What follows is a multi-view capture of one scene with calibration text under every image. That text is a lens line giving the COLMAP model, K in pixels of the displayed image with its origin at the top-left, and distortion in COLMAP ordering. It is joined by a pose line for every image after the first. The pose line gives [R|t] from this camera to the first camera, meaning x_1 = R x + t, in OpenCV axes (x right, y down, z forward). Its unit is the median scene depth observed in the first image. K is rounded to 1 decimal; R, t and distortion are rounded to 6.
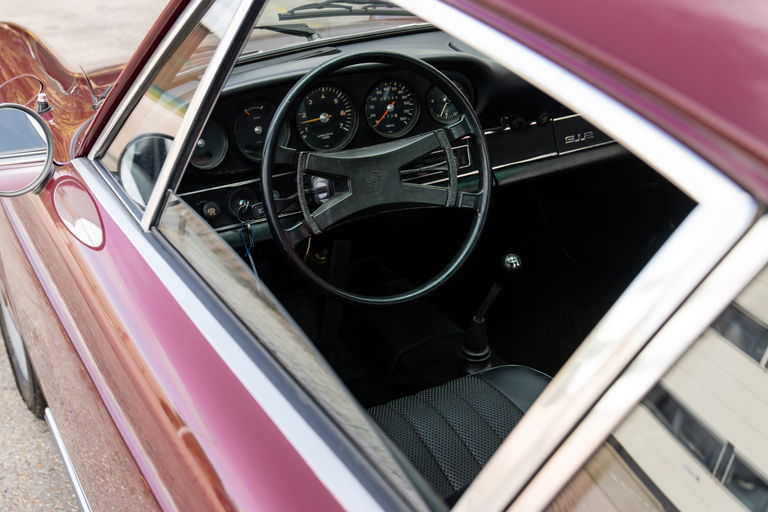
lens RADIAL K [[944.2, 0, 384.0], [0, 944.2, 256.0], [0, 0, 1]] dist [-0.002505, 0.004973]
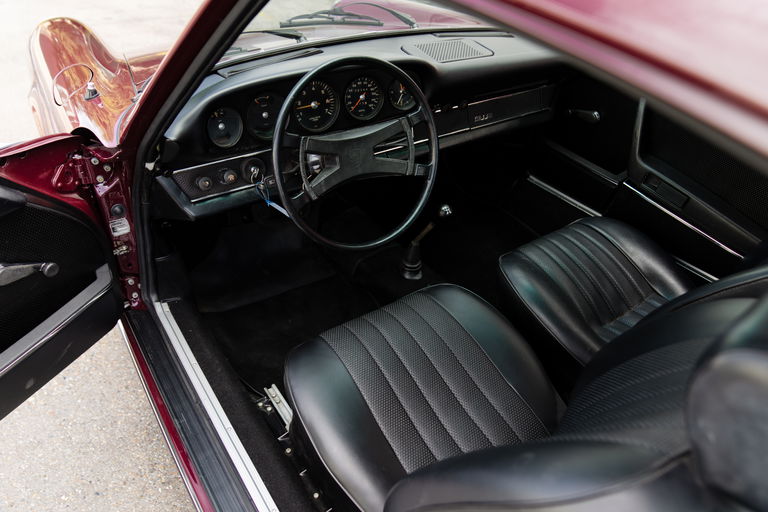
lens RADIAL K [[529.5, 0, 384.0], [0, 529.5, 256.0], [0, 0, 1]] dist [-0.041369, 0.000489]
pose [[0.992321, -0.011662, 0.123136, -0.059862], [-0.010338, 0.984242, 0.176525, -0.069182], [-0.123254, -0.176442, 0.976564, 0.225626]]
